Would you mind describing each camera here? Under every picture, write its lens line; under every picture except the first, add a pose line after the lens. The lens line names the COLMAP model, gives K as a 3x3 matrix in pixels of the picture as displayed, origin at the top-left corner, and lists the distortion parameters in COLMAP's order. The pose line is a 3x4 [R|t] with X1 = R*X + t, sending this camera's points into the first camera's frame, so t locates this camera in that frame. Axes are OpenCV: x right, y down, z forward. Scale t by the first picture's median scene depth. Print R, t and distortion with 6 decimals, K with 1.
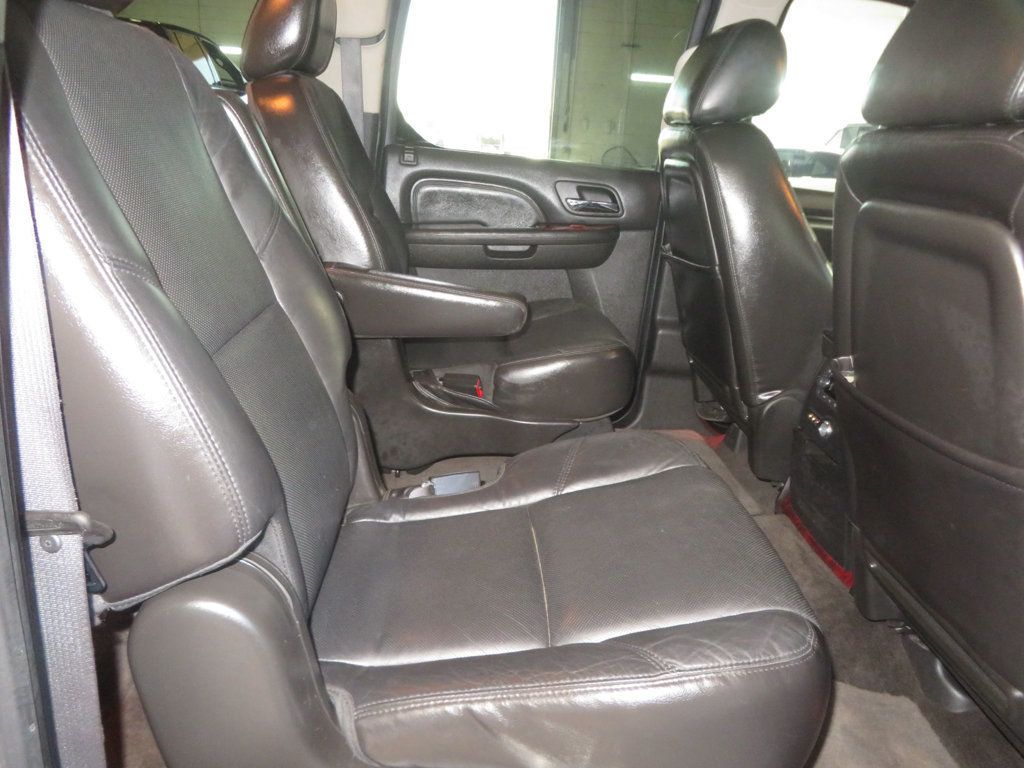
lens RADIAL K [[726.4, 0, 525.6], [0, 726.4, 367.3], [0, 0, 1]] dist [-0.005276, -0.004523]
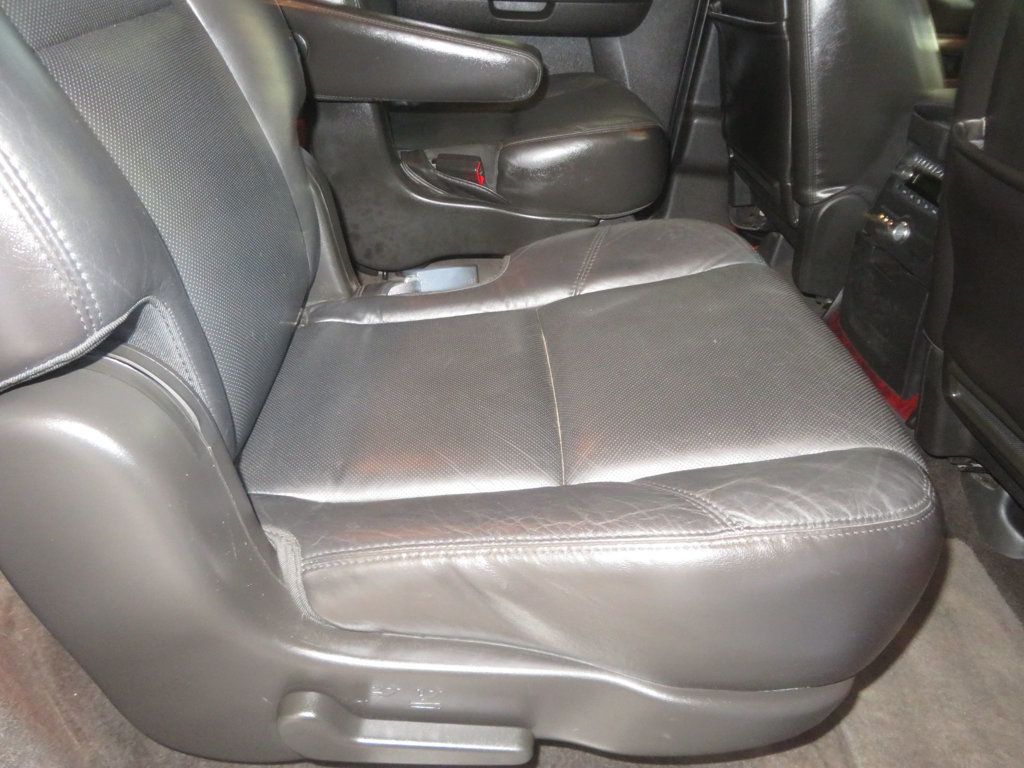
lens RADIAL K [[731.5, 0, 523.2], [0, 731.5, 363.0], [0, 0, 1]] dist [0.019738, 0.000106]
pose [[0.999568, 0.028912, -0.005305, -0.004323], [-0.026841, 0.971321, 0.236254, 0.042708], [0.011983, -0.236009, 0.971677, 0.148252]]
